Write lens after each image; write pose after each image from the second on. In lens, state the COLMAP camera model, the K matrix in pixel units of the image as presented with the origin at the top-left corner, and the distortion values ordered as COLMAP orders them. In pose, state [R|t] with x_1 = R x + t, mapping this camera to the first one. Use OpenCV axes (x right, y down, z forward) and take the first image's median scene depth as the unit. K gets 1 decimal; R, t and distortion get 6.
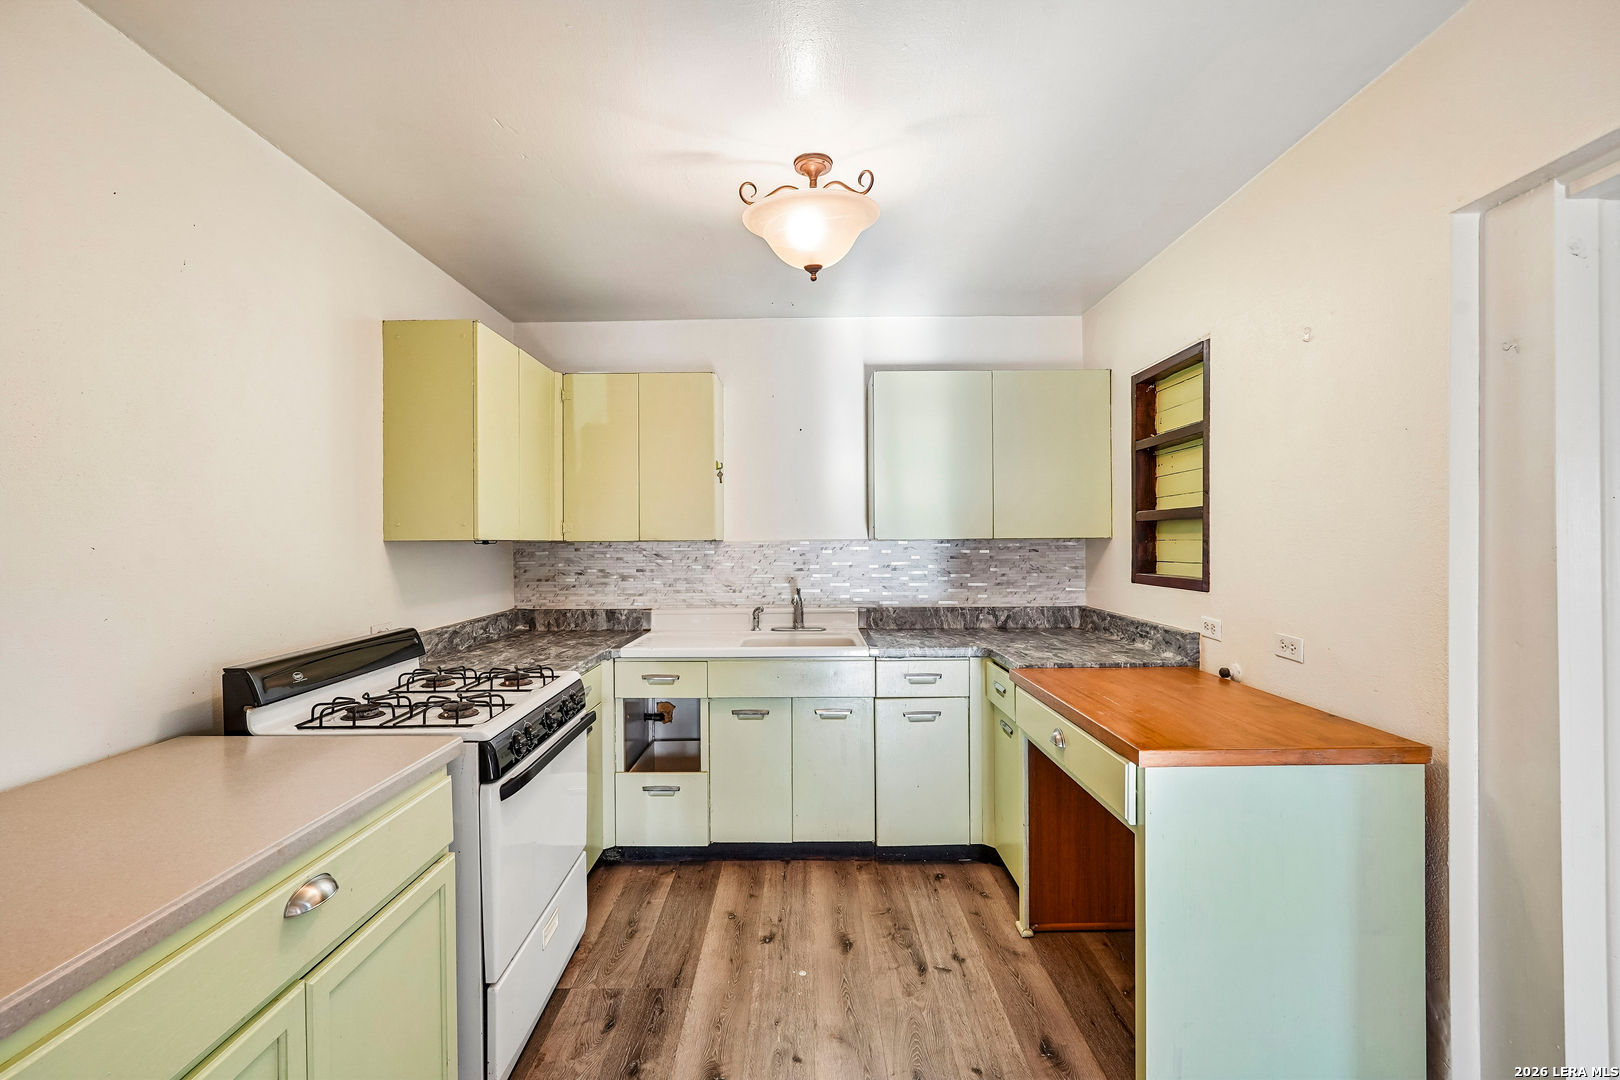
lens RADIAL K [[718.3, 0, 805.3], [0, 718.3, 541.8], [0, 0, 1]] dist [-0.010614, 0.006571]
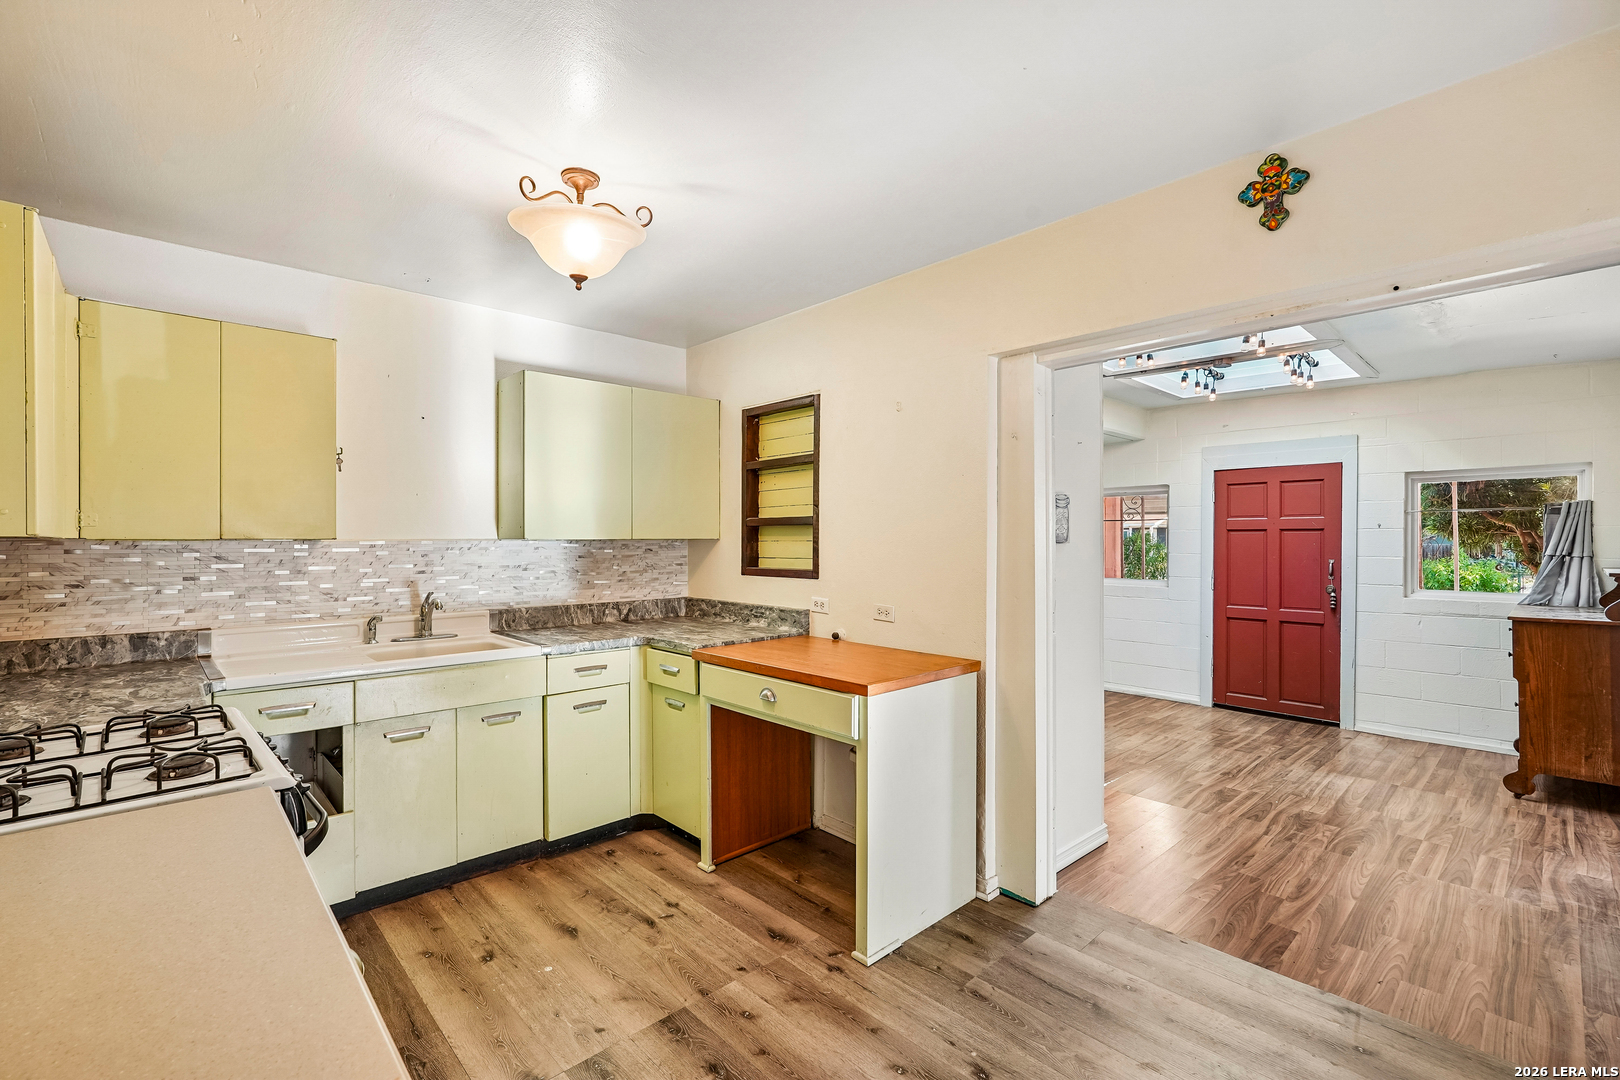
lens RADIAL K [[718.3, 0, 804.8], [0, 718.3, 541.6], [0, 0, 1]] dist [-0.010614, 0.006571]
pose [[0.729964, 0.003411, 0.683477, -0.322837], [-0.002134, 0.999994, -0.002711, 0.002096], [-0.683482, 0.000521, 0.729967, 0.012871]]
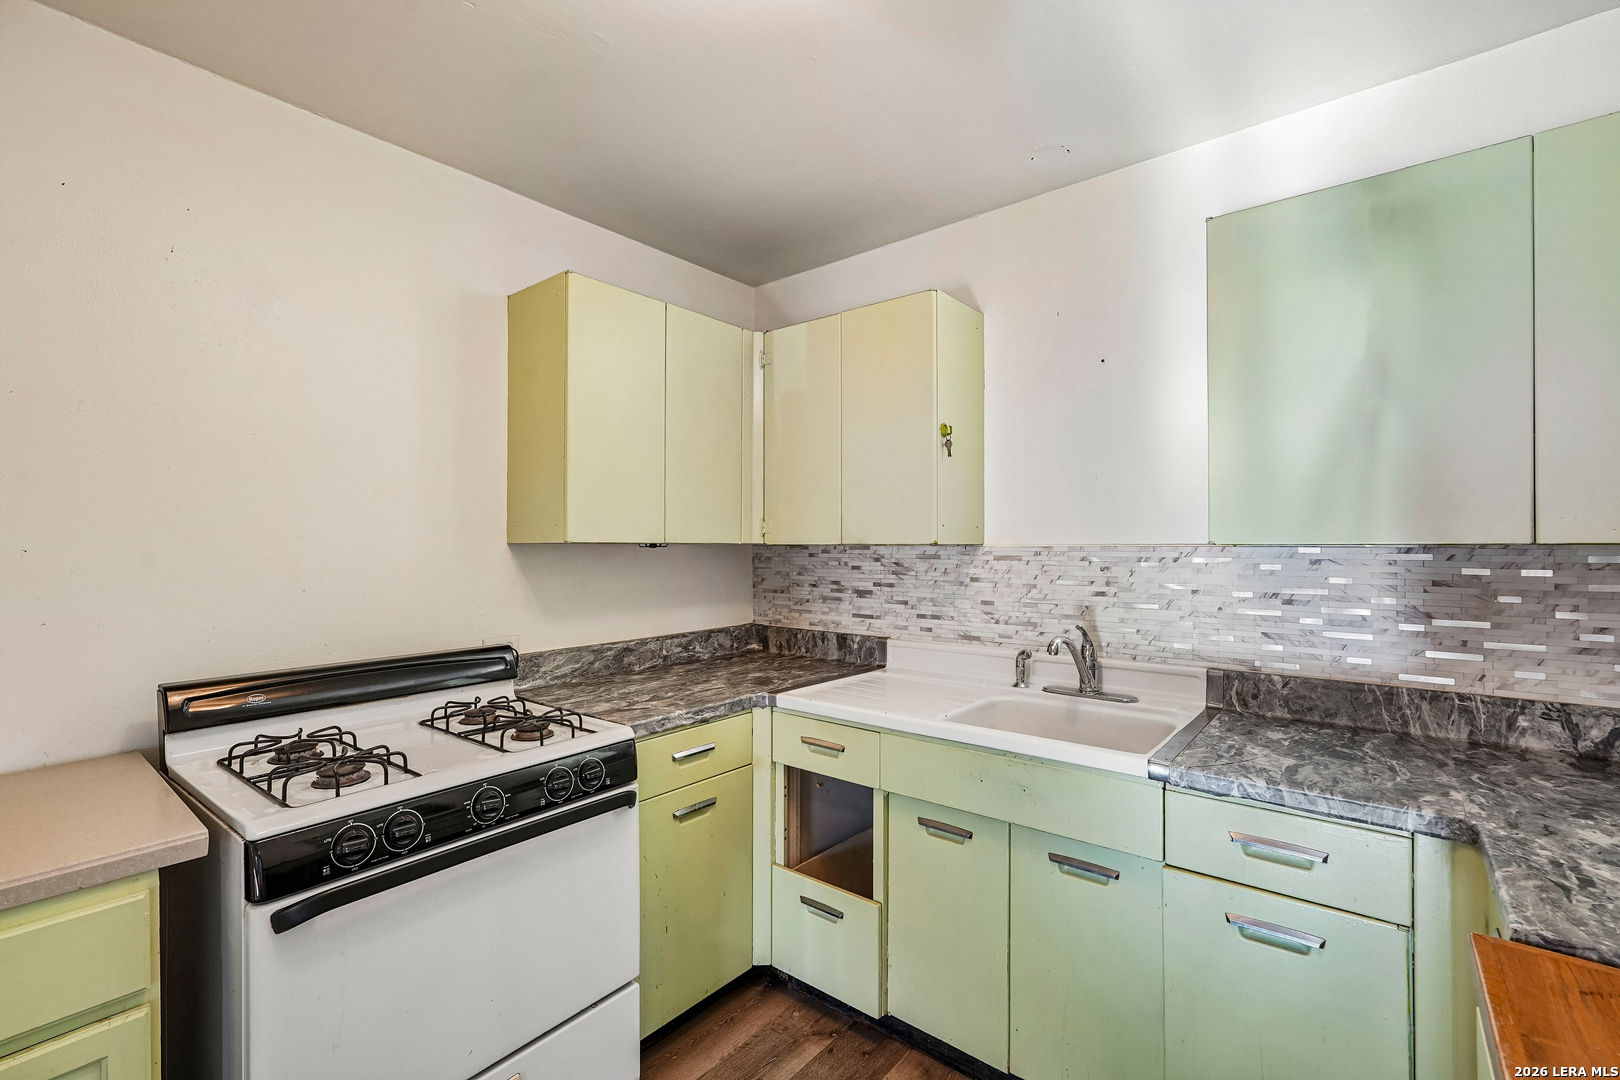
lens RADIAL K [[718.3, 0, 804.8], [0, 718.3, 544.8], [0, 0, 1]] dist [-0.010614, 0.006571]
pose [[0.772240, 0.005873, -0.635304, 0.215641], [-0.004567, 0.999983, 0.003693, -0.003764], [0.635314, 0.000050, 0.772254, 0.453333]]
